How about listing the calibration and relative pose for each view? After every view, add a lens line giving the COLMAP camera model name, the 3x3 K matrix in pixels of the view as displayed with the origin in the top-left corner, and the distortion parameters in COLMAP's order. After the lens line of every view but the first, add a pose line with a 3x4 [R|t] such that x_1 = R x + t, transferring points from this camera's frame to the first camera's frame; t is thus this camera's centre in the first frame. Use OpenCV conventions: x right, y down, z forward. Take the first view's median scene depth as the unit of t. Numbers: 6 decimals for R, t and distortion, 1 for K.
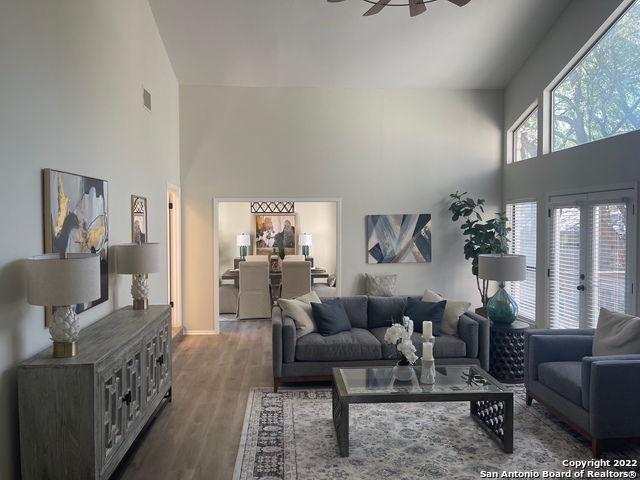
lens RADIAL K [[485.8, 0, 319.6], [0, 485.8, 242.4], [0, 0, 1]] dist [0.094213, -0.100202]
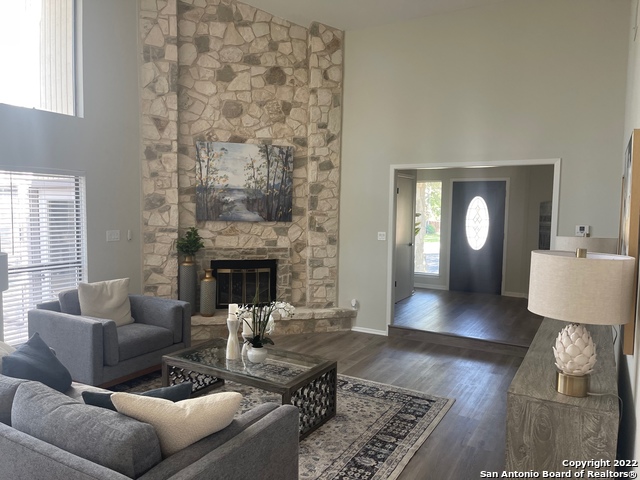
lens RADIAL K [[485.8, 0, 319.6], [0, 485.8, 242.4], [0, 0, 1]] dist [0.094213, -0.100202]
pose [[-0.825687, -0.050301, 0.561882, -0.329462], [0.011820, 0.994255, 0.106378, -0.046670], [-0.564005, 0.094477, -0.820349, 1.169964]]
